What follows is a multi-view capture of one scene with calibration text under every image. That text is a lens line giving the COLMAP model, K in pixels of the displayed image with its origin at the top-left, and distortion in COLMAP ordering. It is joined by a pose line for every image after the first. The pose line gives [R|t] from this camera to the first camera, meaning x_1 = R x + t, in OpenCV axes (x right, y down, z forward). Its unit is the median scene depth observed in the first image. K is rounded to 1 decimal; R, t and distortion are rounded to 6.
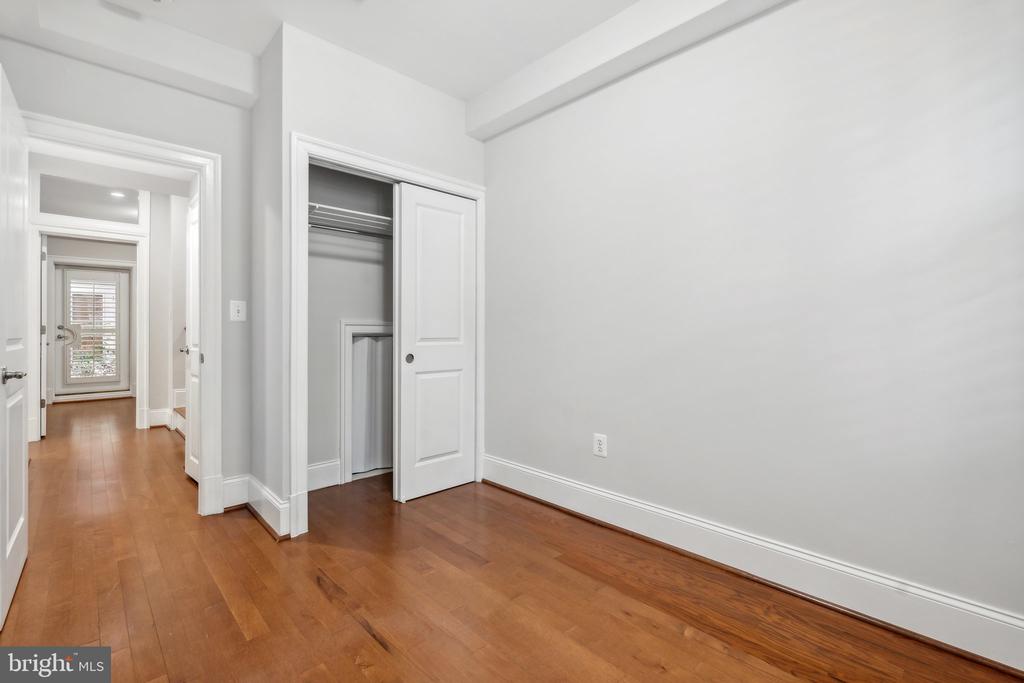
lens RADIAL K [[462.5, 0, 503.2], [0, 462.5, 335.5], [0, 0, 1]] dist [-0.000646, -0.000807]
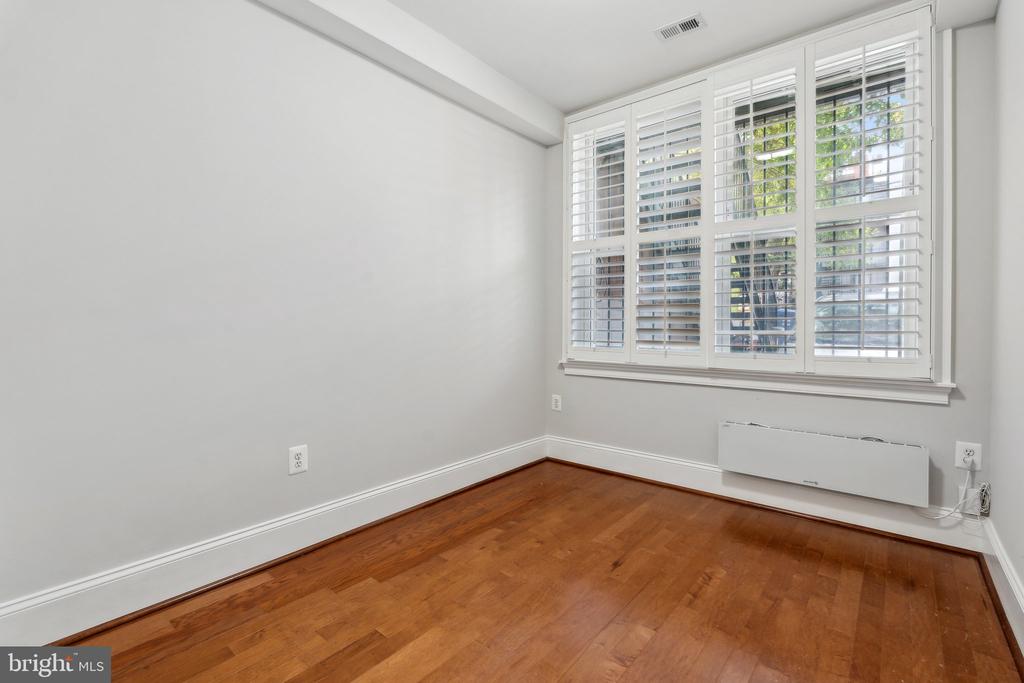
lens RADIAL K [[462.5, 0, 515.6], [0, 462.5, 332.9], [0, 0, 1]] dist [-0.000646, -0.000807]
pose [[-0.129156, -0.018163, 0.991458, -0.661138], [0.008224, 0.999778, 0.019387, -0.001255], [-0.991590, 0.010657, -0.128978, 0.727667]]
